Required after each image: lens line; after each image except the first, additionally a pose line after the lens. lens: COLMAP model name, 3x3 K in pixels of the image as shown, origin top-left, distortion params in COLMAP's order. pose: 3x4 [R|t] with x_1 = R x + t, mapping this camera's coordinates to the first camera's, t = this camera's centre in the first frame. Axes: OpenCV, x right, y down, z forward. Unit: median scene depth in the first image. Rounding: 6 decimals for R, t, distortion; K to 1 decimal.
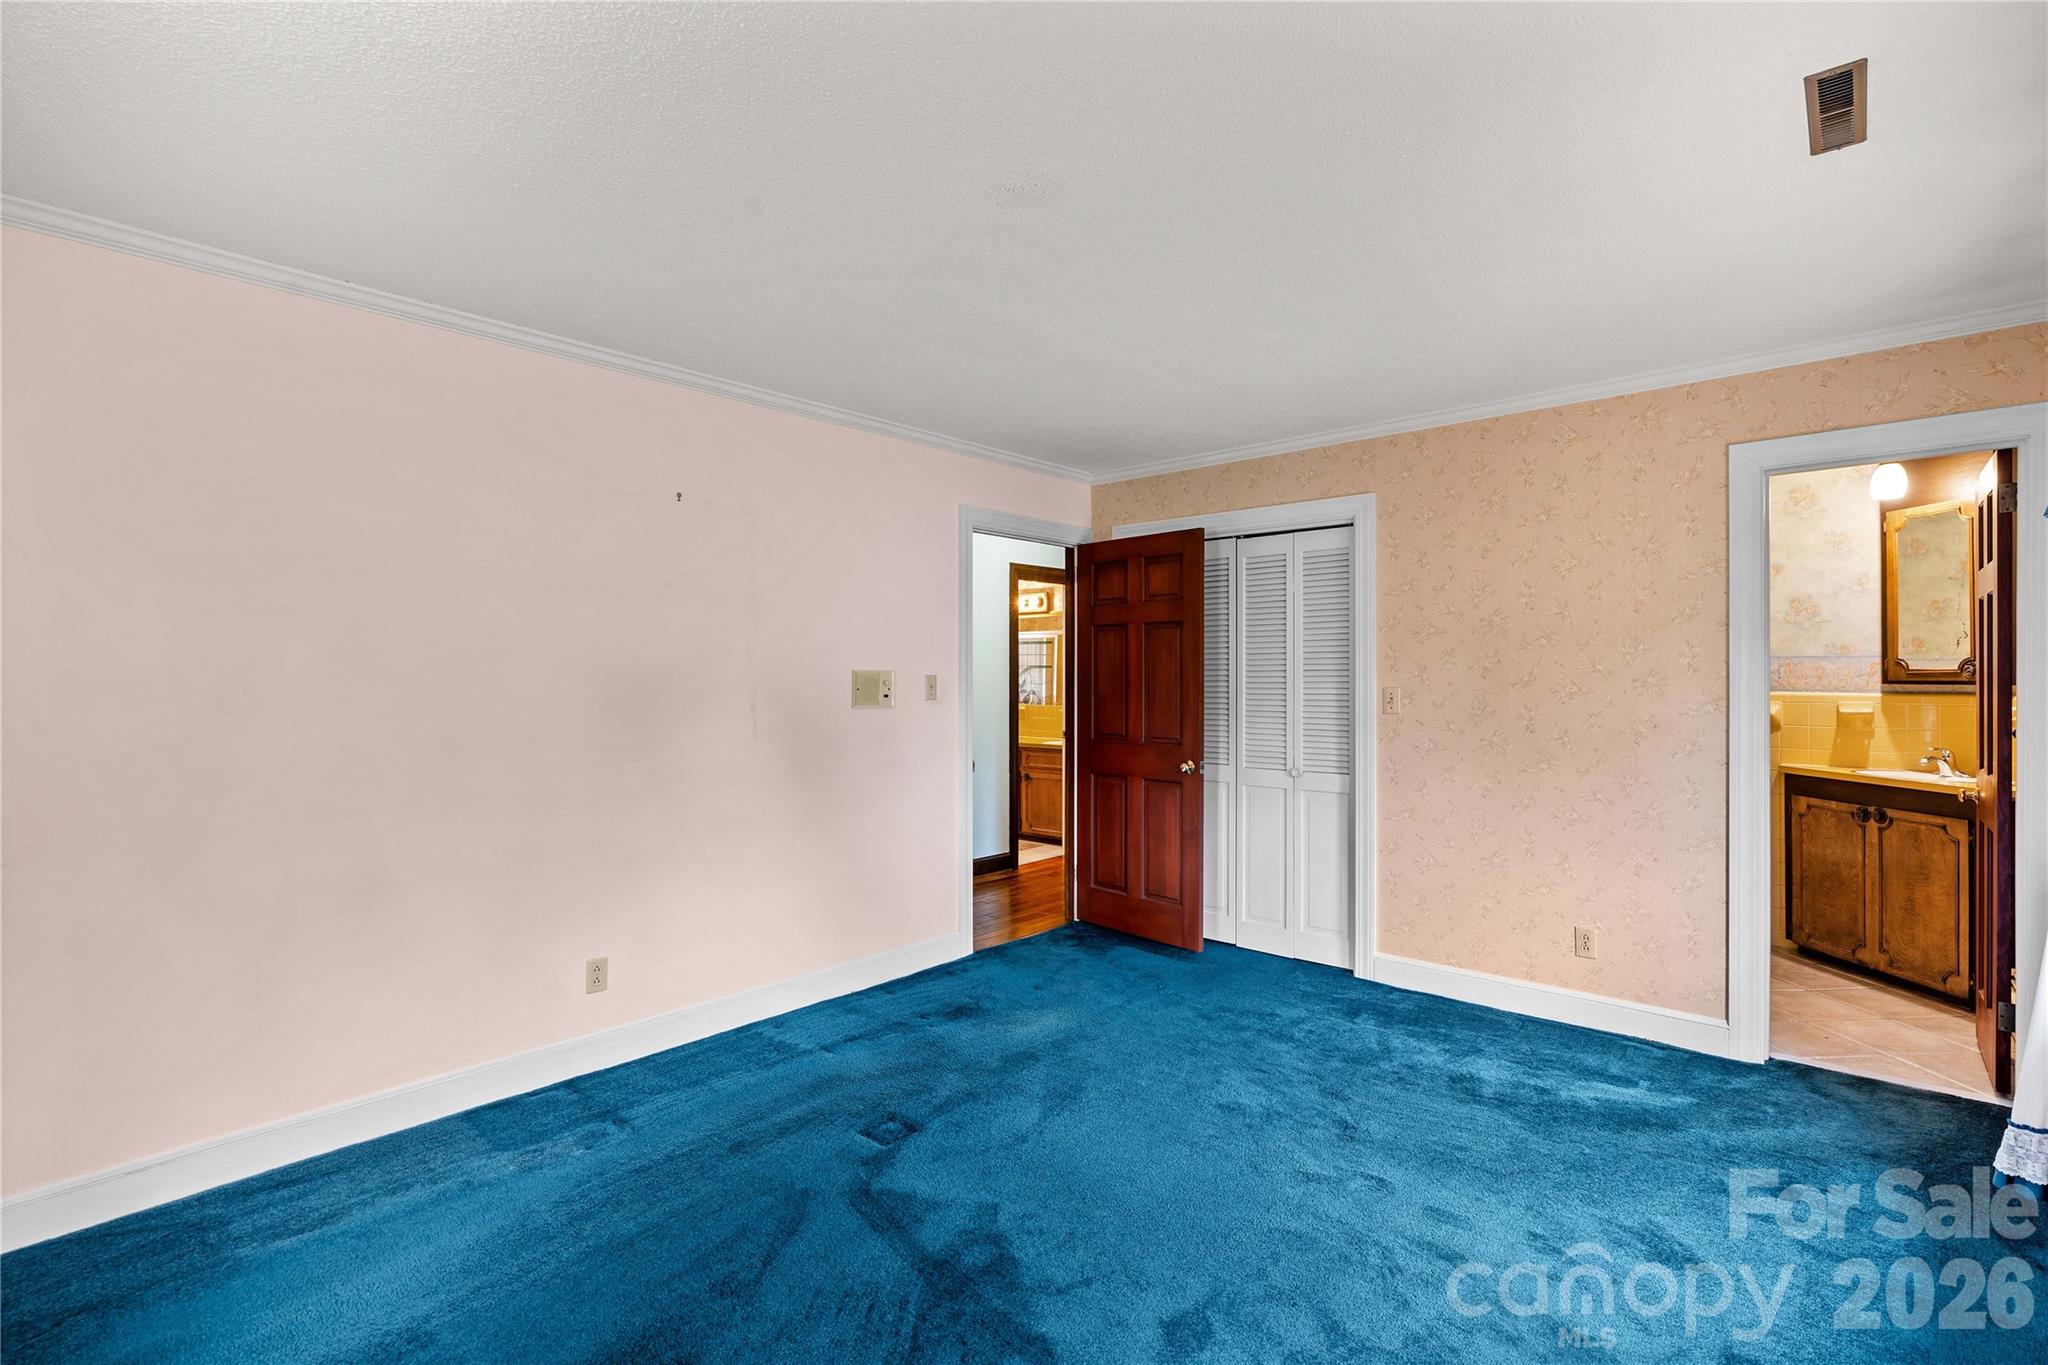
lens RADIAL K [[936.1, 0, 1021.6], [0, 936.1, 678.1], [0, 0, 1]] dist [-0.018517, 0.006441]
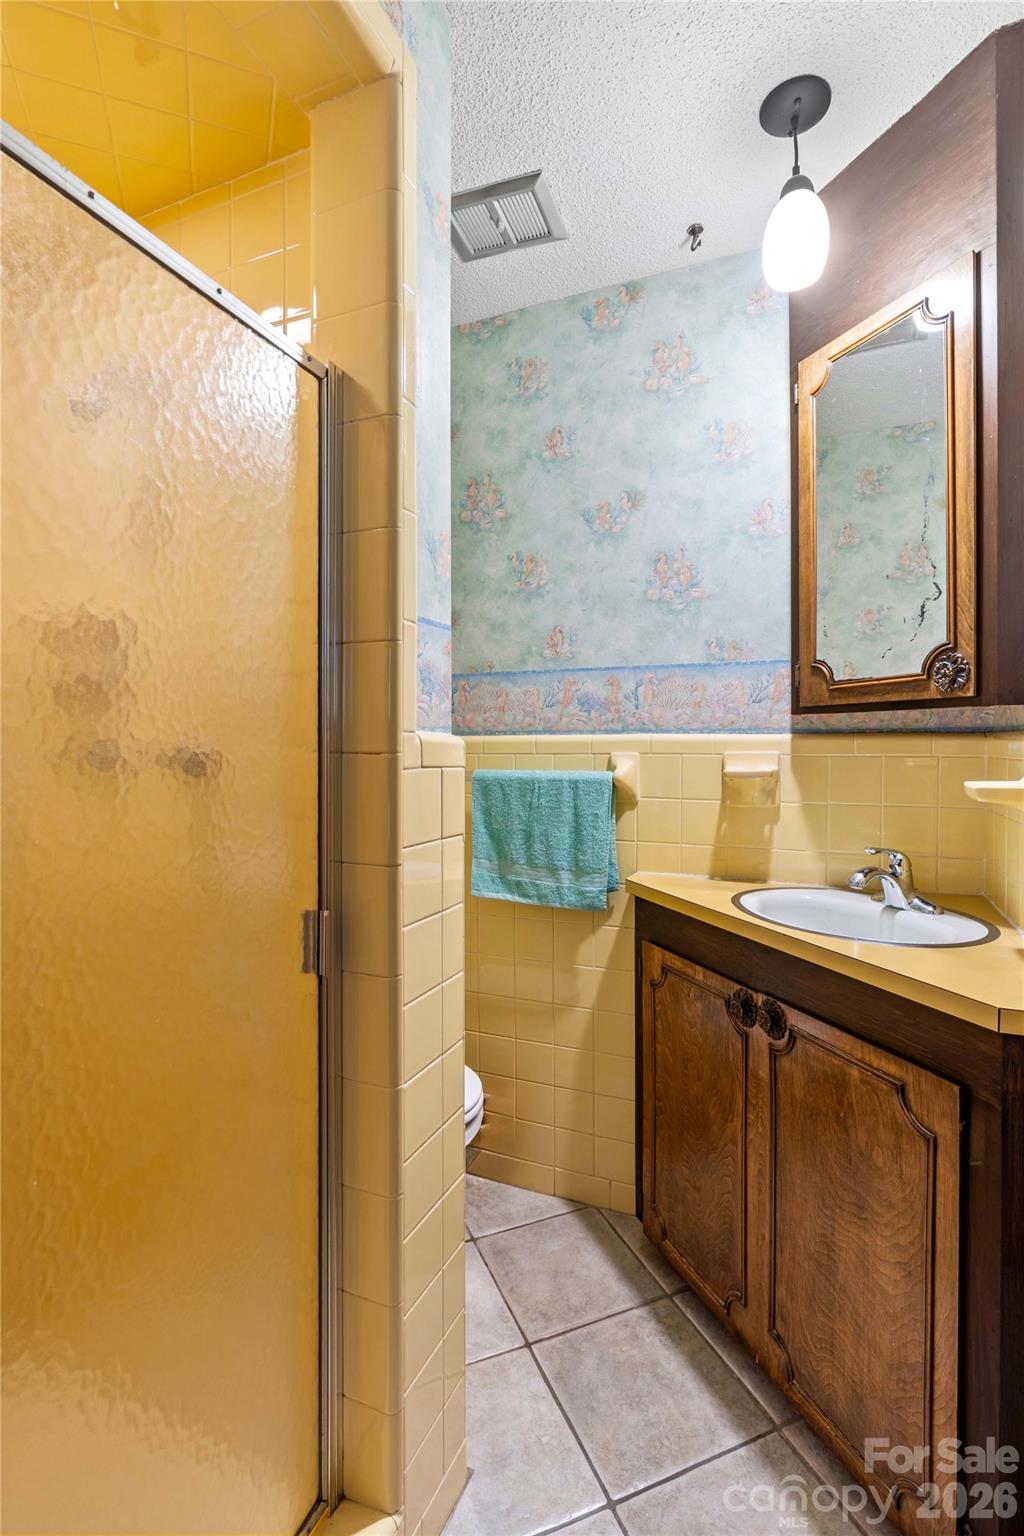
lens RADIAL K [[702.1, 0, 517.0], [0, 702.1, 762.6], [0, 0, 1]] dist [-0.018517, 0.006441]
pose [[0.947751, -0.007920, 0.318913, 0.670691], [0.001606, 0.999798, 0.020055, 0.024261], [-0.319008, -0.018494, 0.947572, 0.690962]]
